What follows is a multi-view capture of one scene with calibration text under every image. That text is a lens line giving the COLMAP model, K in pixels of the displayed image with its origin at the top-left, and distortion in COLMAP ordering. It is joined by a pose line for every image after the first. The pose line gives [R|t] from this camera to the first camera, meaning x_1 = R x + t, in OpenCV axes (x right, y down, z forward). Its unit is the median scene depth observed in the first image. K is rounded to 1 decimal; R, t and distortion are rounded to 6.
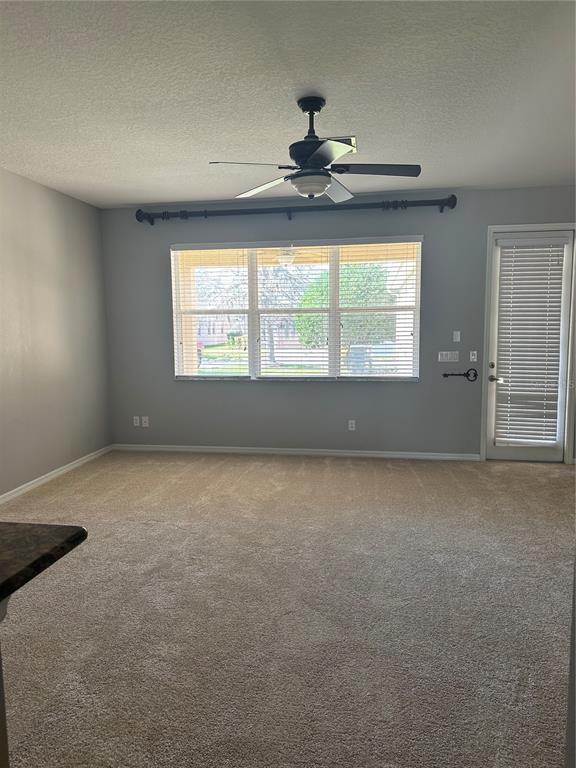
lens RADIAL K [[524.6, 0, 288.0], [0, 524.6, 384.0], [0, 0, 1]] dist [0.119107, -0.197086]
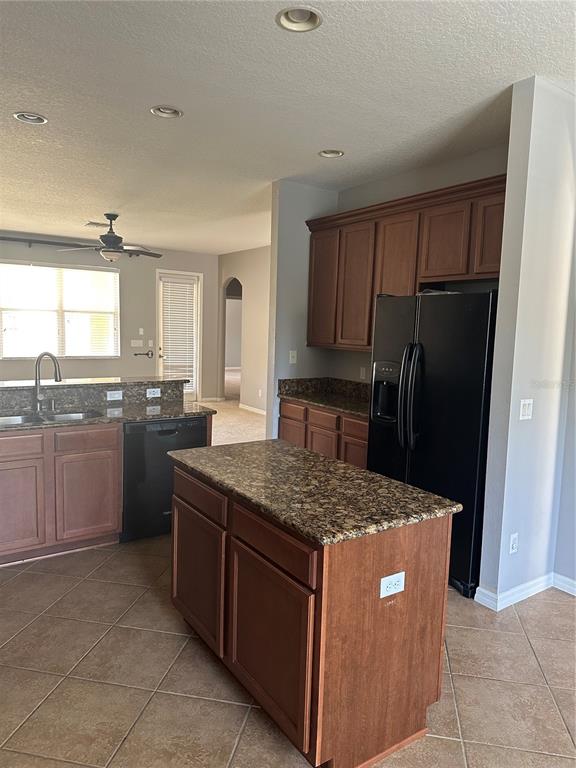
lens RADIAL K [[535.5, 0, 289.8], [0, 535.5, 388.7], [0, 0, 1]] dist [-0.005539, -0.005267]
pose [[0.720451, -0.048963, 0.691775, -0.522995], [0.042025, 0.998754, 0.026923, 0.065689], [-0.692232, 0.009675, 0.721611, -0.548440]]
